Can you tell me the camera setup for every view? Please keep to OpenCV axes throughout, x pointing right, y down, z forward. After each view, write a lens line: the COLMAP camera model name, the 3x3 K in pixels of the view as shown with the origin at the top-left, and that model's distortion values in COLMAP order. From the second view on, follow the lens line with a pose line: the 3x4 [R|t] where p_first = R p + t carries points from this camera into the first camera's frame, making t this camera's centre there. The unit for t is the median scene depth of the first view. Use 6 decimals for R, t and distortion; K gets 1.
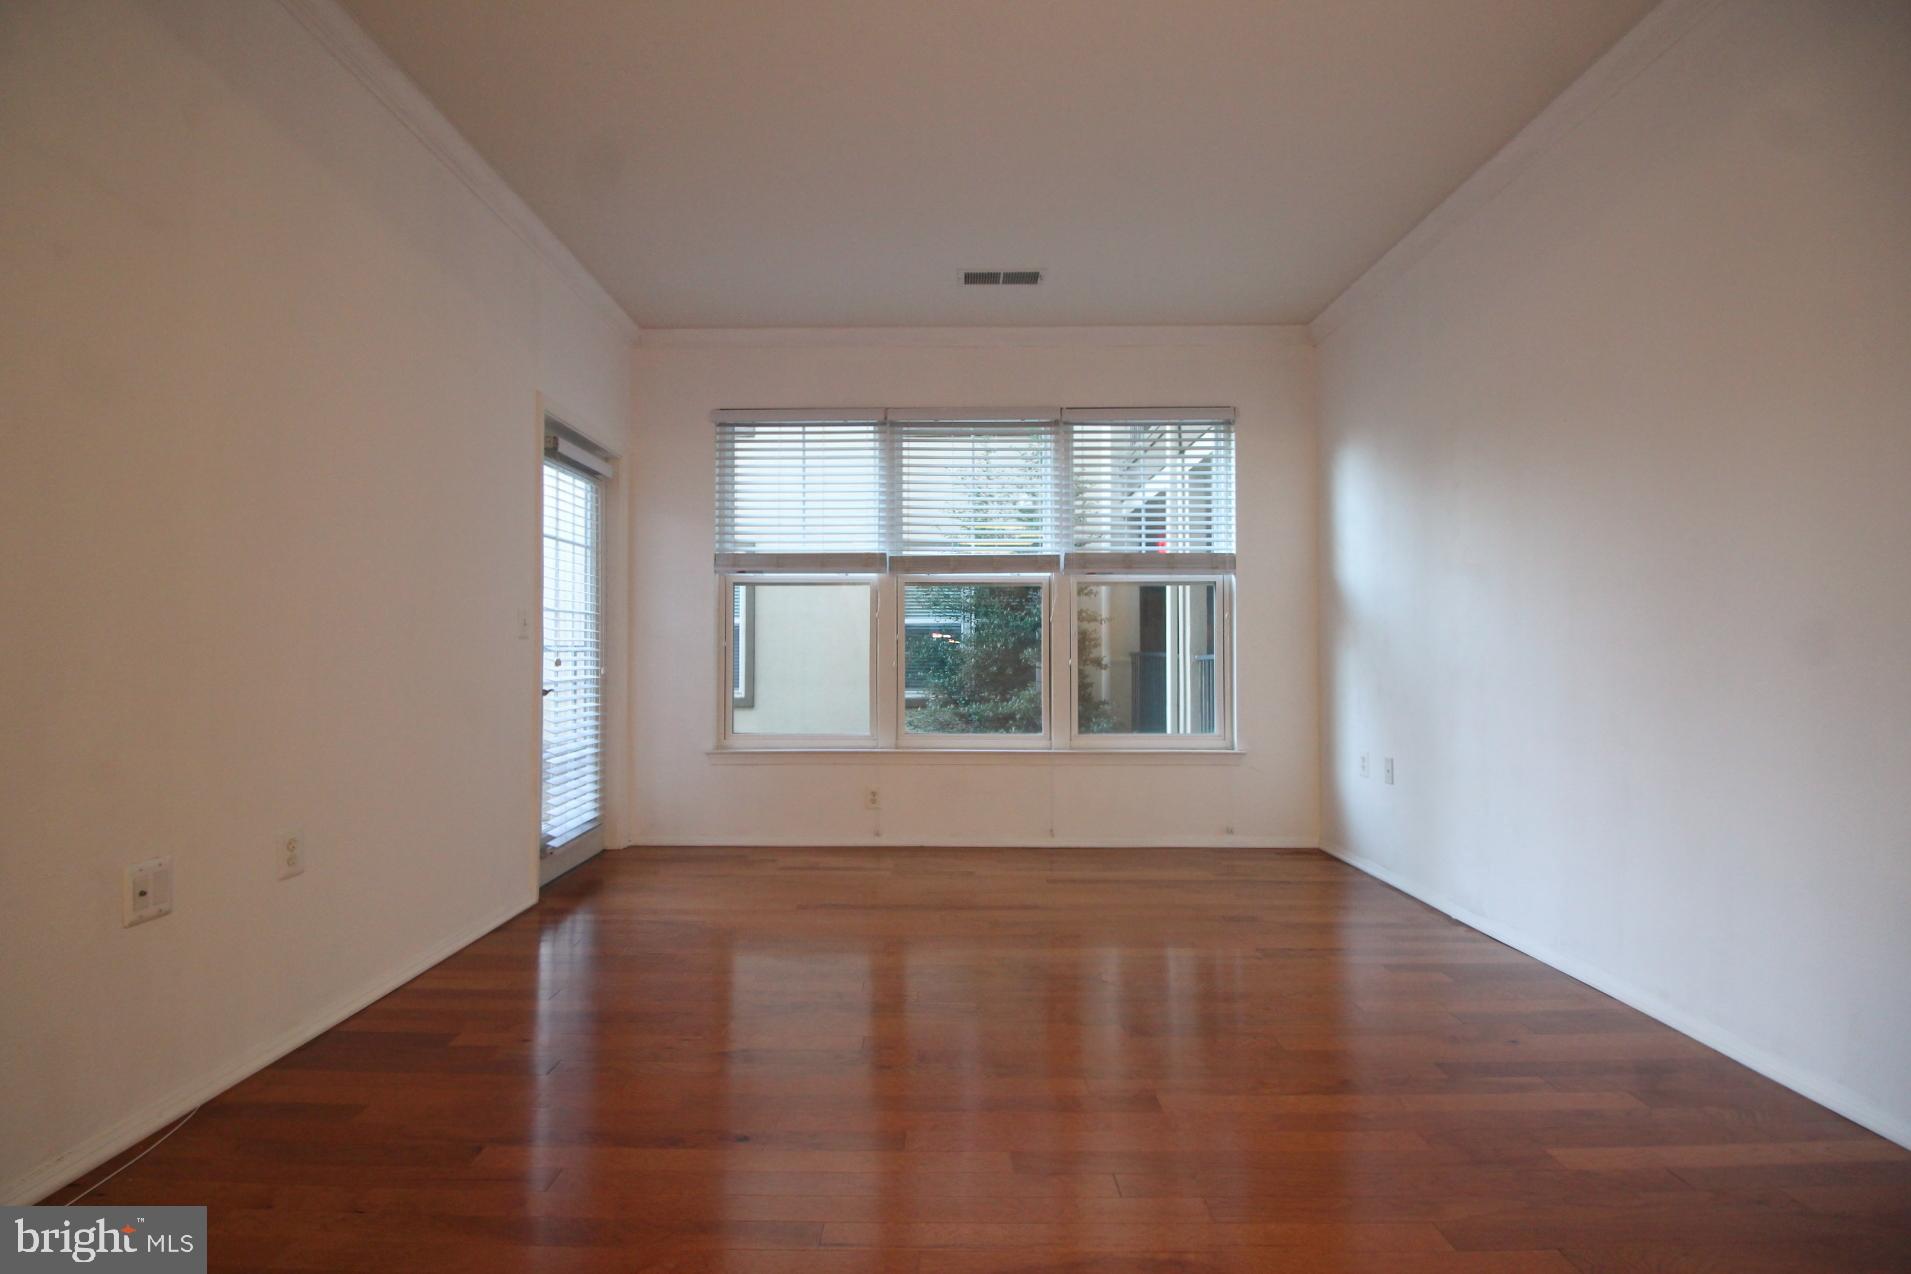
lens RADIAL K [[889.3, 0, 938.1], [0, 889.3, 624.9], [0, 0, 1]] dist [-0.004681, -0.007888]
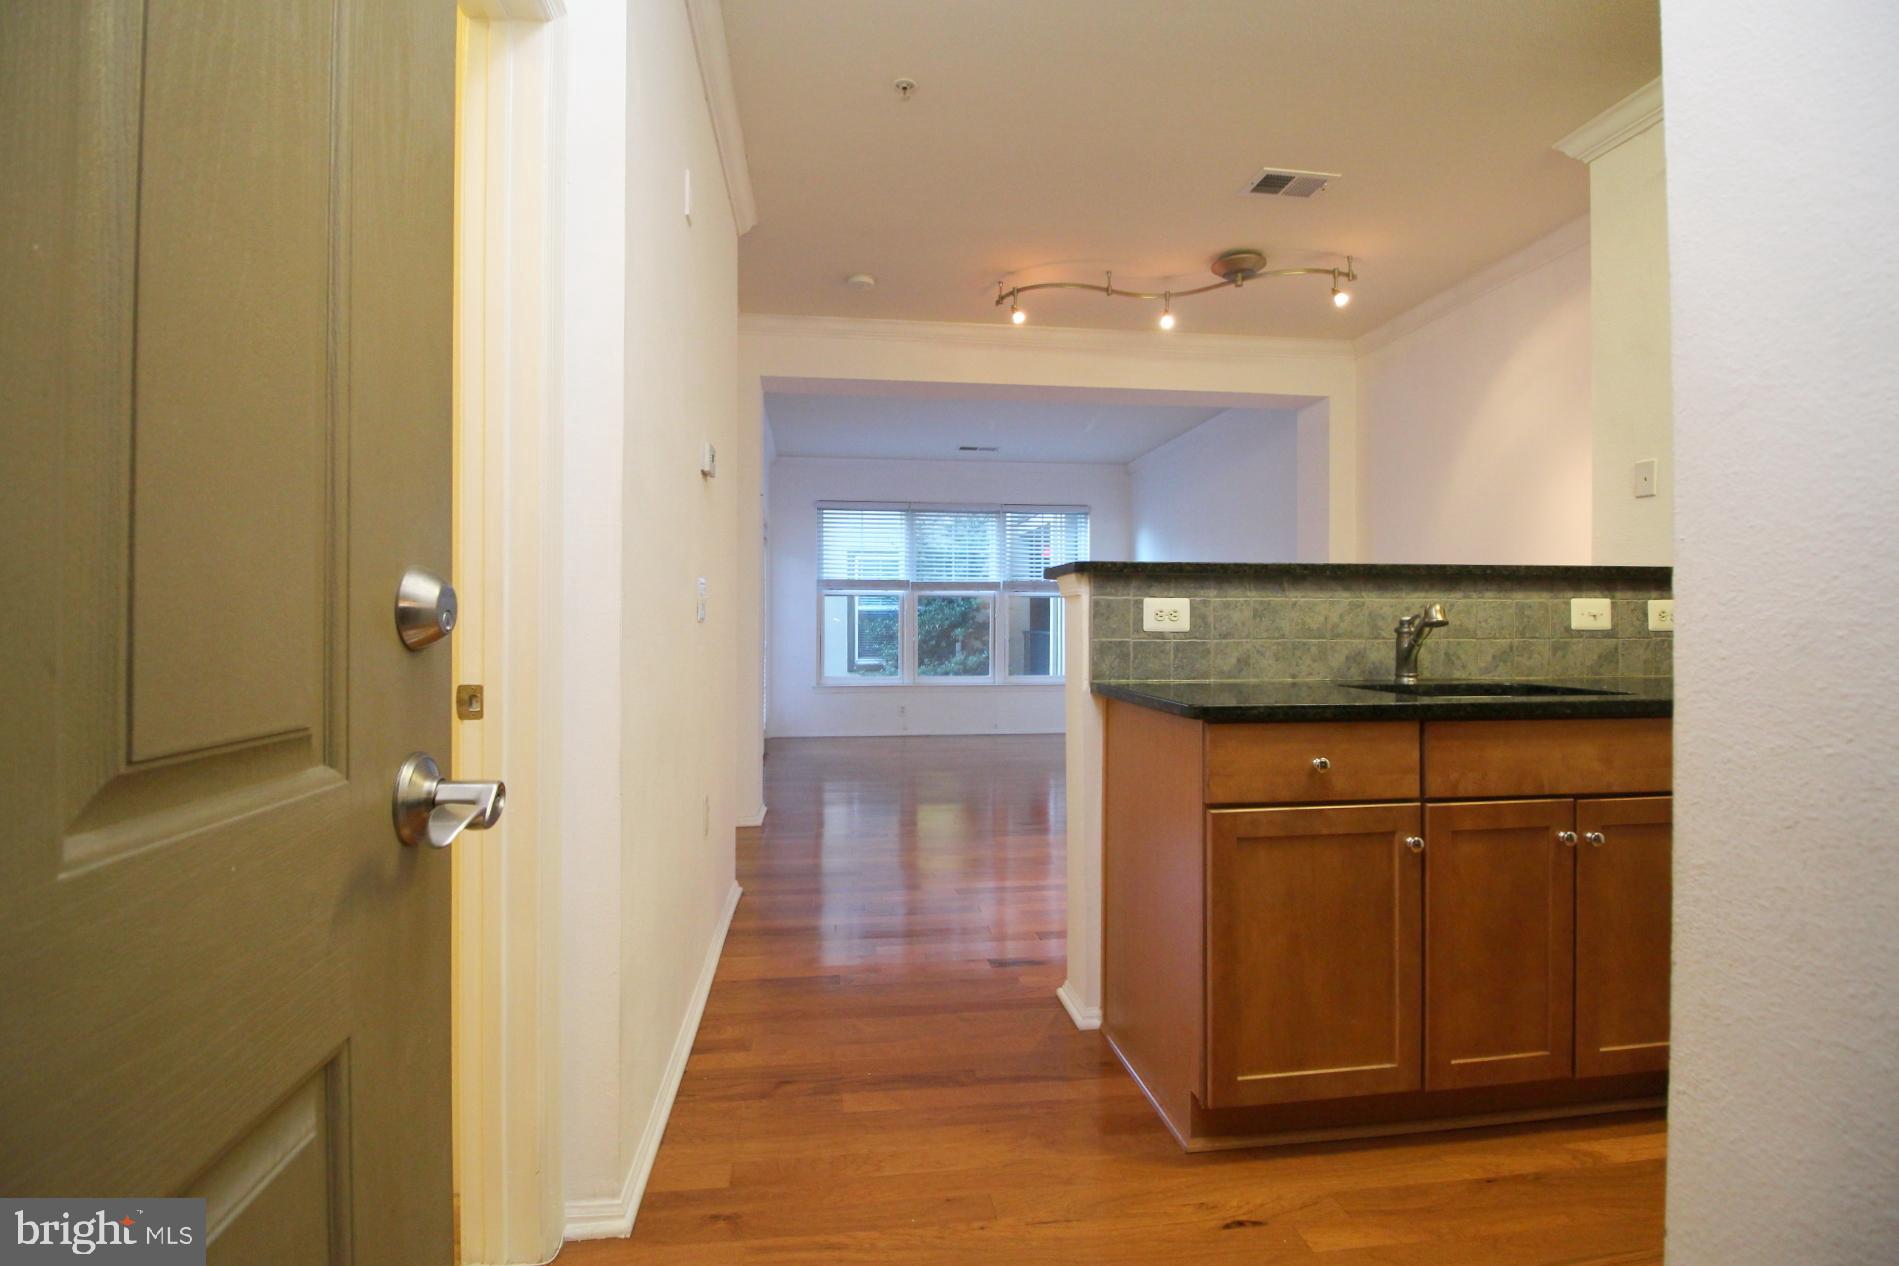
lens RADIAL K [[883.7, 0, 932.8], [0, 883.7, 619.7], [0, 0, 1]] dist [-0.004681, -0.007888]
pose [[0.991564, 0.000577, 0.129618, -0.247489], [-0.003288, 0.999780, 0.020701, -0.035366], [-0.129577, -0.020953, 0.991348, -0.847468]]
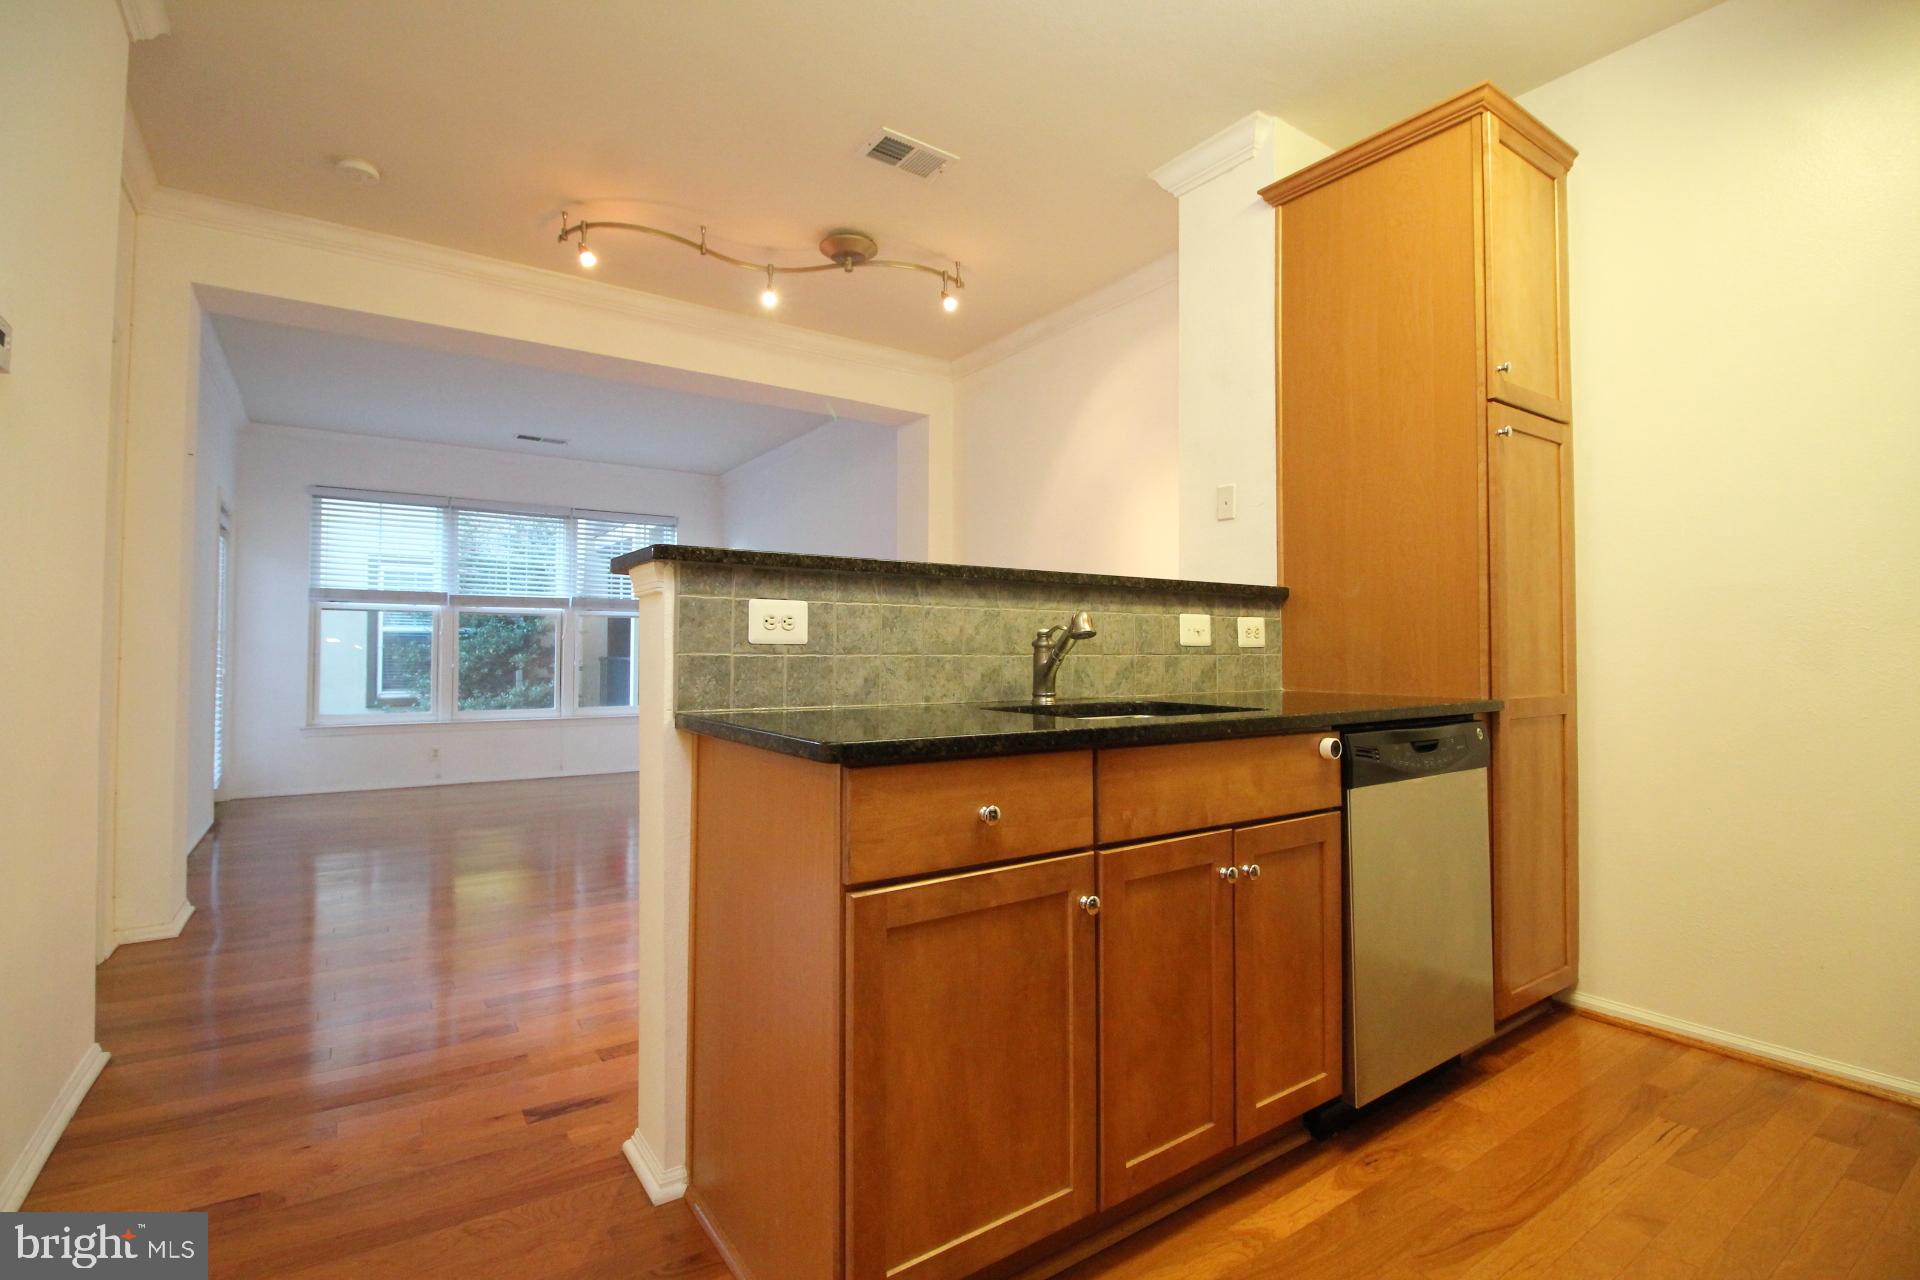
lens RADIAL K [[893.5, 0, 951.9], [0, 893.5, 633.2], [0, 0, 1]] dist [-0.004681, -0.007888]
pose [[0.822302, 0.014116, 0.568877, -0.212789], [-0.017136, 0.999853, -0.000041, -0.025551], [-0.568794, -0.009715, 0.822423, -0.739933]]
